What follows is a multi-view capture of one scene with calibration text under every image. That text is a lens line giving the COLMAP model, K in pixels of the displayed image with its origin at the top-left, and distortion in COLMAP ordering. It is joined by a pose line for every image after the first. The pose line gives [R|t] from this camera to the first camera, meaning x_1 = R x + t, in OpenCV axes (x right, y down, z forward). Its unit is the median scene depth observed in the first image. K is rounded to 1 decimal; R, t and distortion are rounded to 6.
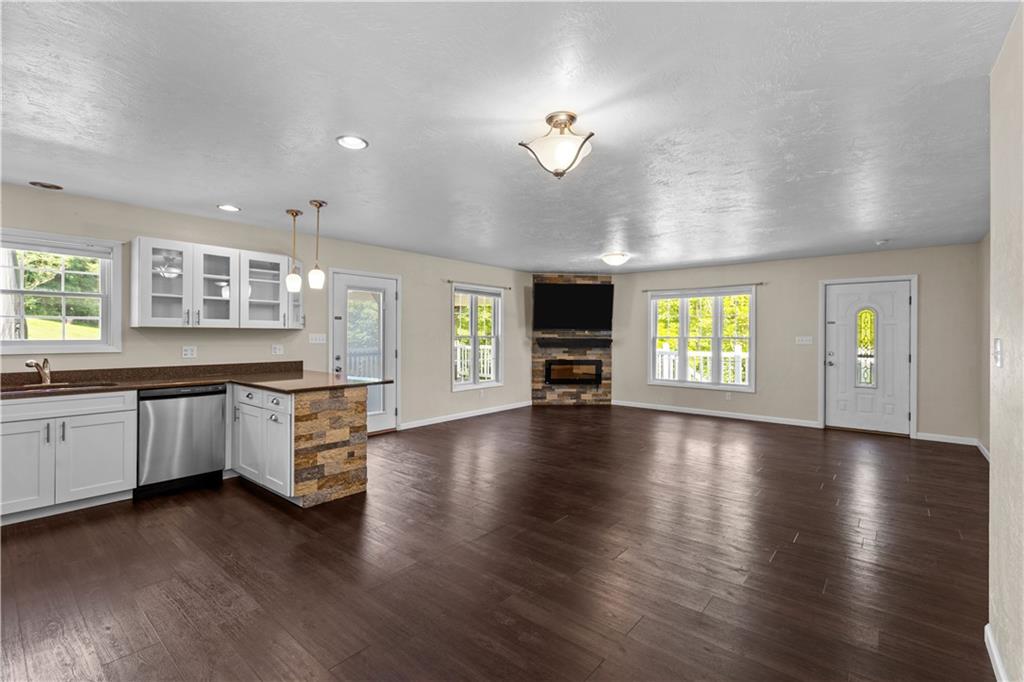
lens RADIAL K [[452.1, 0, 508.4], [0, 452.1, 333.7], [0, 0, 1]] dist [-0.003044, -0.000093]
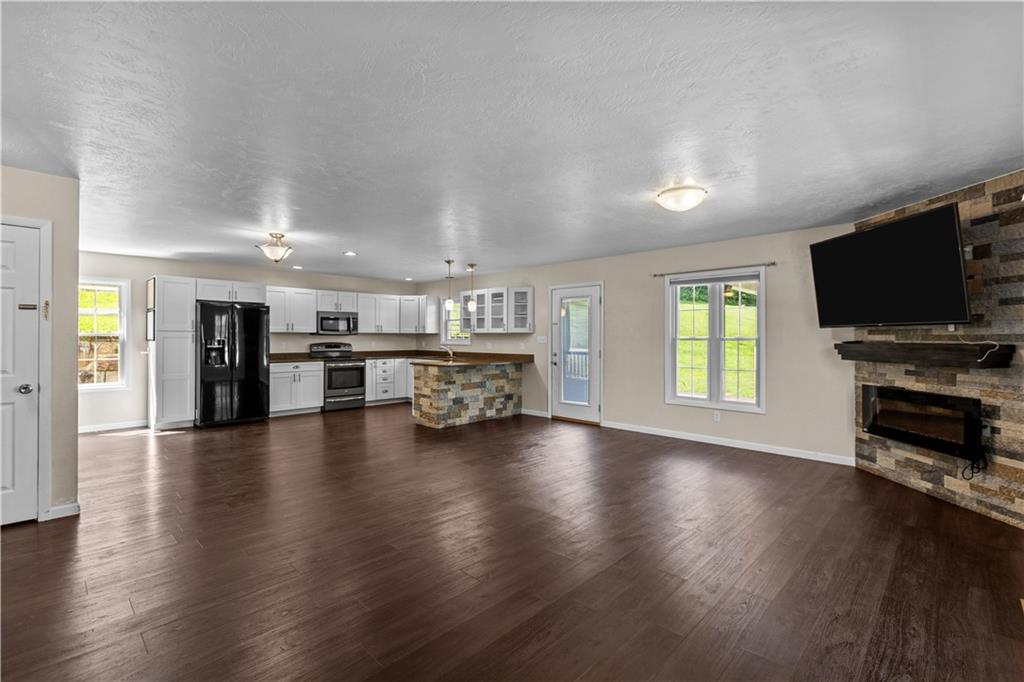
lens RADIAL K [[452.1, 0, 511.8], [0, 452.1, 336.1], [0, 0, 1]] dist [-0.003044, -0.000093]
pose [[-0.059470, -0.006590, -0.998208, 1.276497], [-0.000131, 0.999978, -0.006593, 0.012490], [0.998230, -0.000261, -0.059470, 1.300427]]
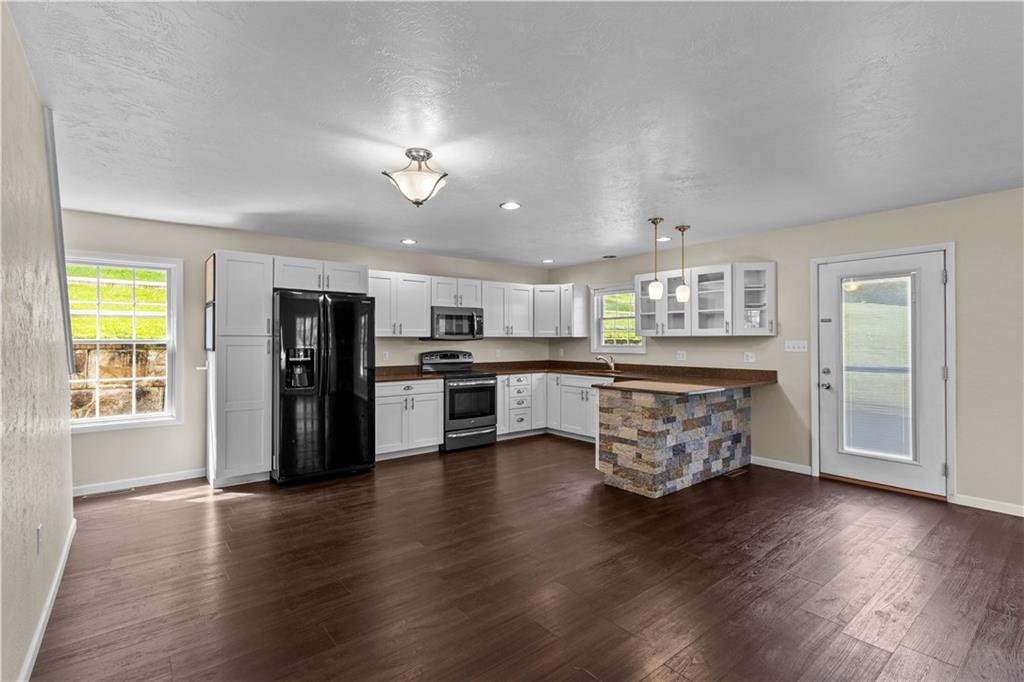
lens RADIAL K [[452.1, 0, 504.8], [0, 452.1, 337.6], [0, 0, 1]] dist [-0.003044, -0.000093]
pose [[-0.183522, -0.010625, -0.982958, 0.683553], [0.003136, 0.999930, -0.011394, 0.002937], [0.983011, -0.005174, -0.183475, 0.813152]]
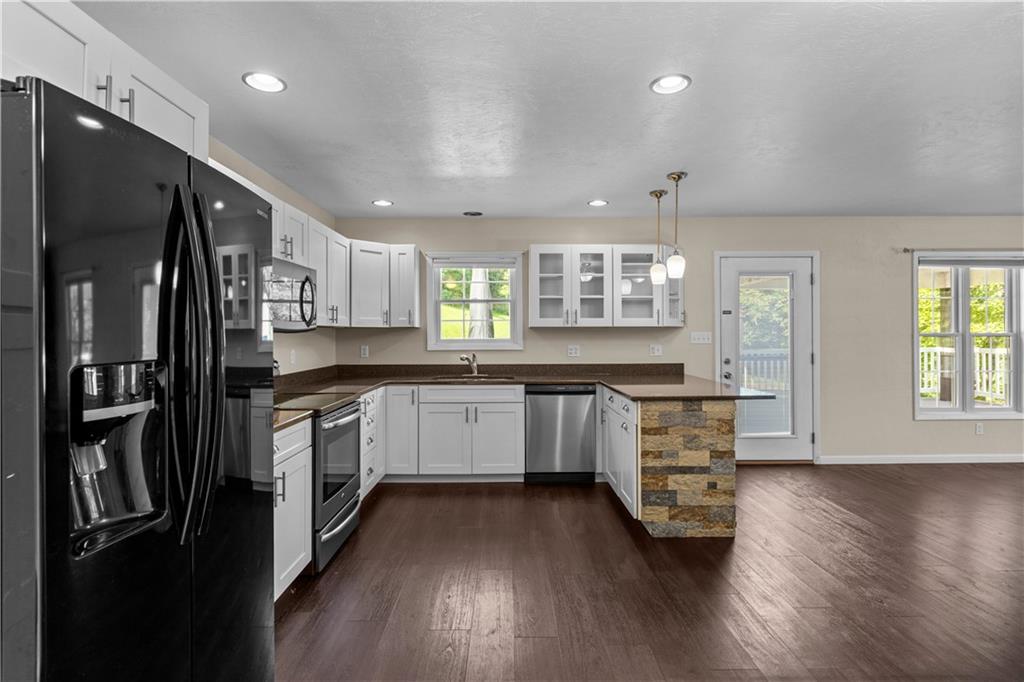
lens RADIAL K [[509.8, 0, 511.7], [0, 509.8, 334.0], [0, 0, 1]] dist [-0.002379, -0.001891]
pose [[0.653357, -0.005832, -0.757027, 0.087144], [0.008669, 0.999962, -0.000222, 0.001164], [0.757000, -0.006417, 0.653383, 0.147323]]
